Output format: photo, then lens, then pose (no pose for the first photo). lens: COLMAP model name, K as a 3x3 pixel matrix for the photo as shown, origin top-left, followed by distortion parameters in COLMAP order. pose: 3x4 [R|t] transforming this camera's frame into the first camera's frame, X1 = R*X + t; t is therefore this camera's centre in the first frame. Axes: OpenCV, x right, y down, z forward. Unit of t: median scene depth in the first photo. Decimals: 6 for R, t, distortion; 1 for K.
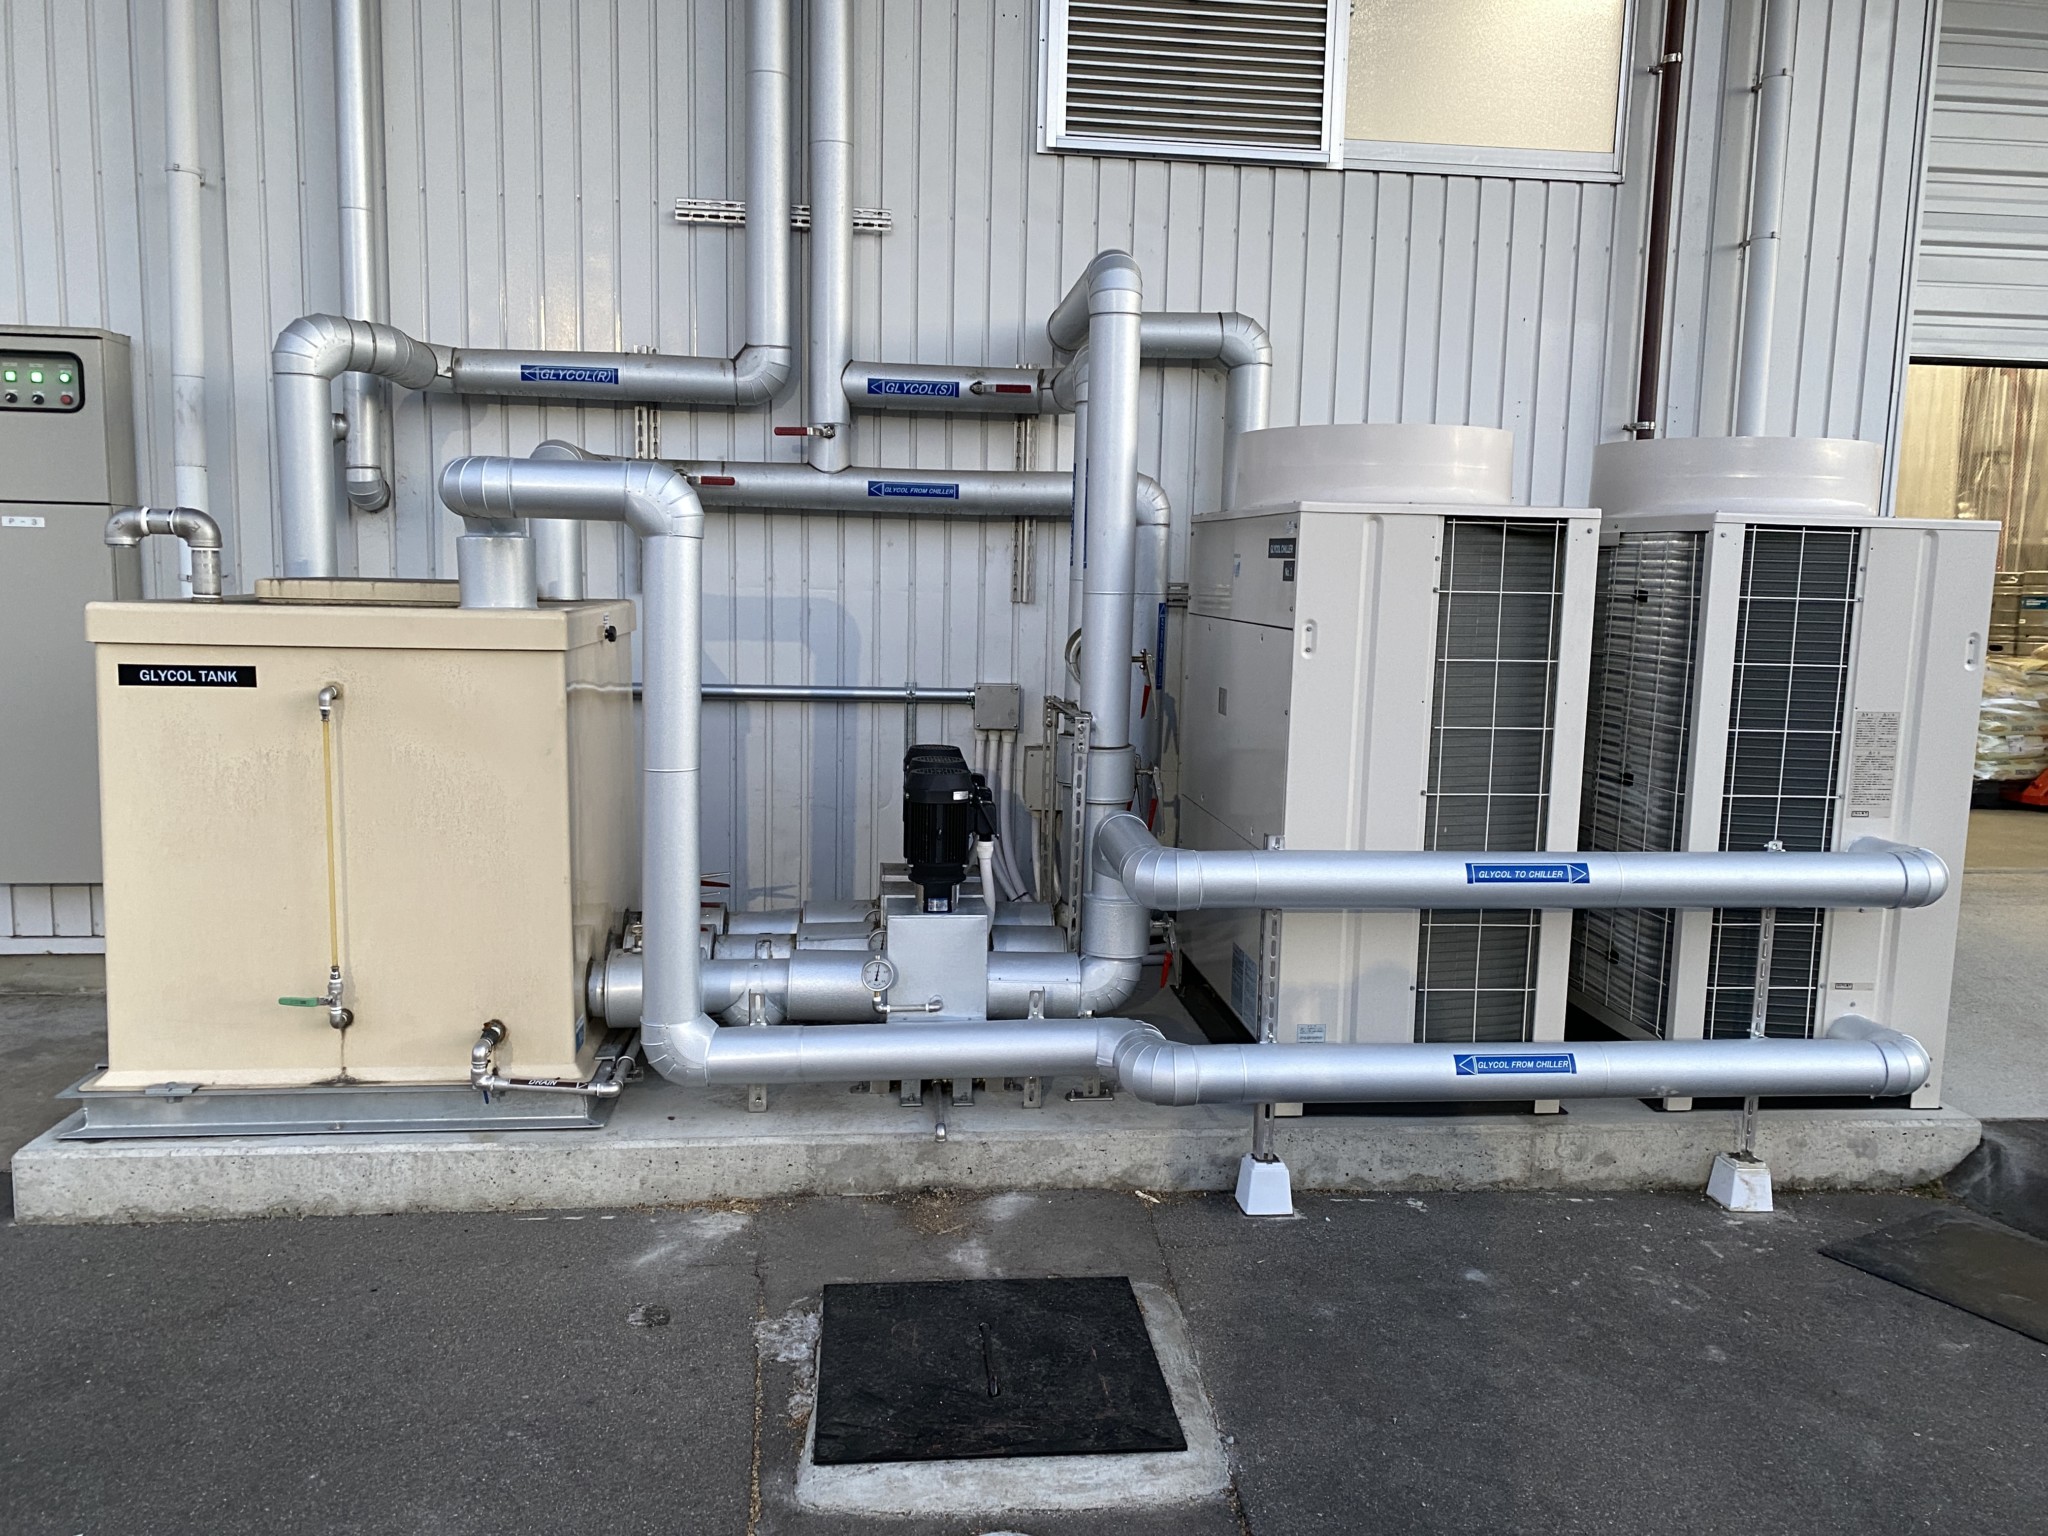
lens RADIAL K [[1574.1, 0, 1060.4], [0, 1574.1, 769.1], [0, 0, 1]] dist [-0.016622, 0.012051]
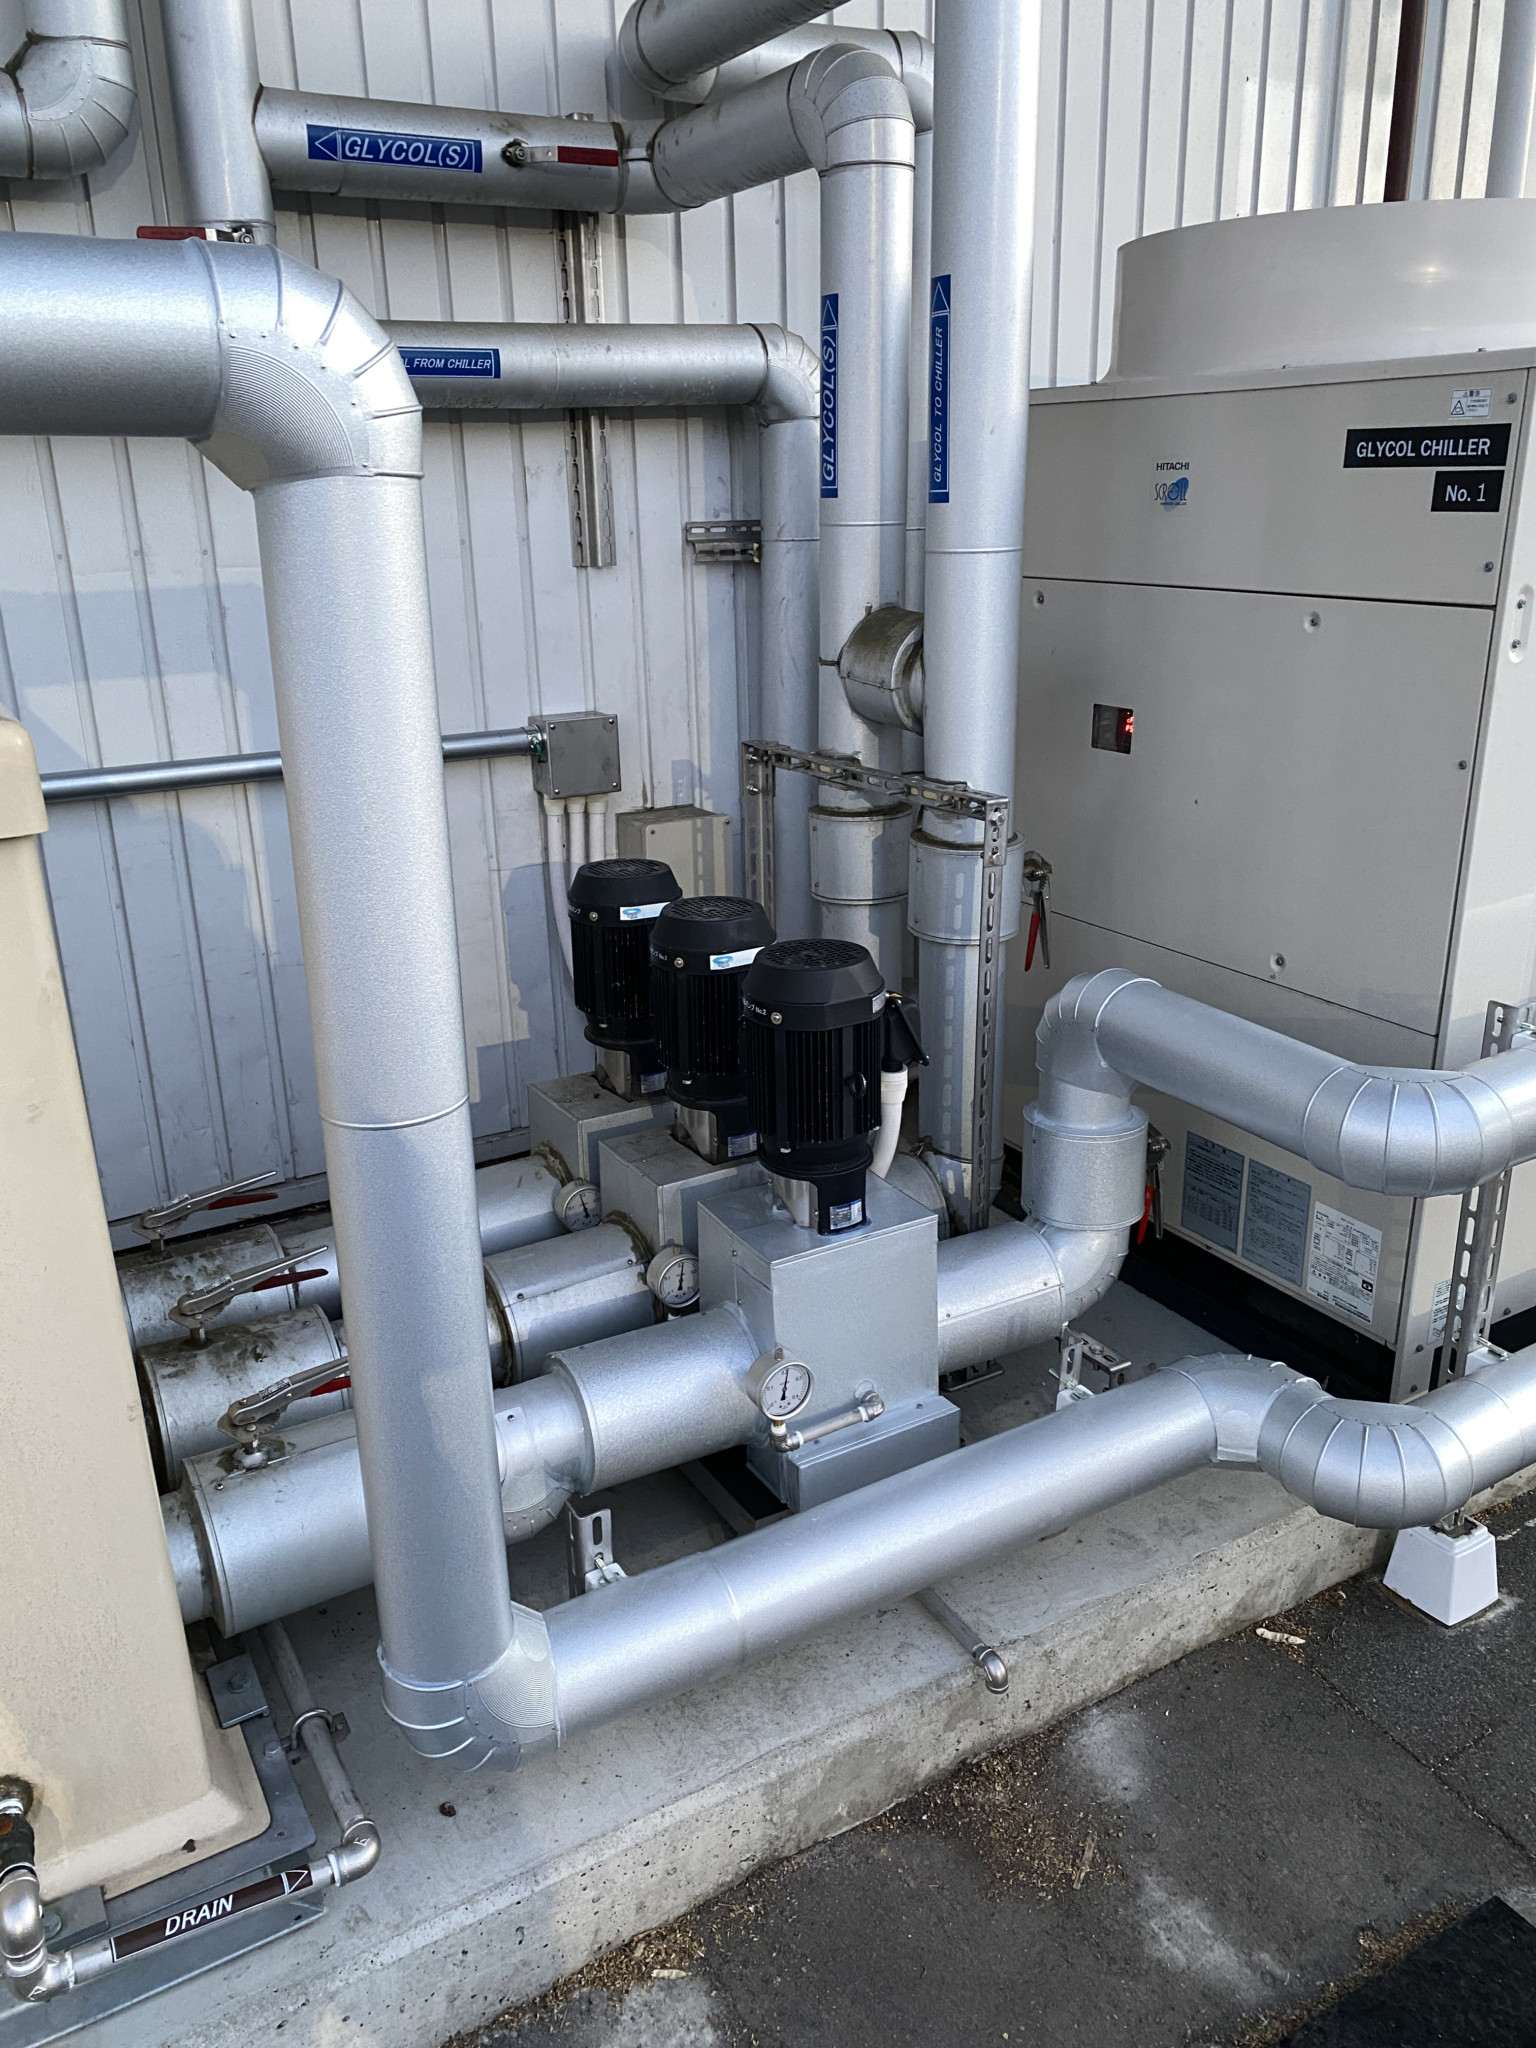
lens RADIAL K [[1574.1, 0, 768.0], [0, 1574.1, 1024.0], [0, 0, 1]] dist [-0.016622, 0.012051]
pose [[0.916839, -0.171287, 0.360649, -0.282825], [0.092397, 0.969803, 0.225709, -0.092764], [-0.388419, -0.173615, 0.904980, 0.581644]]
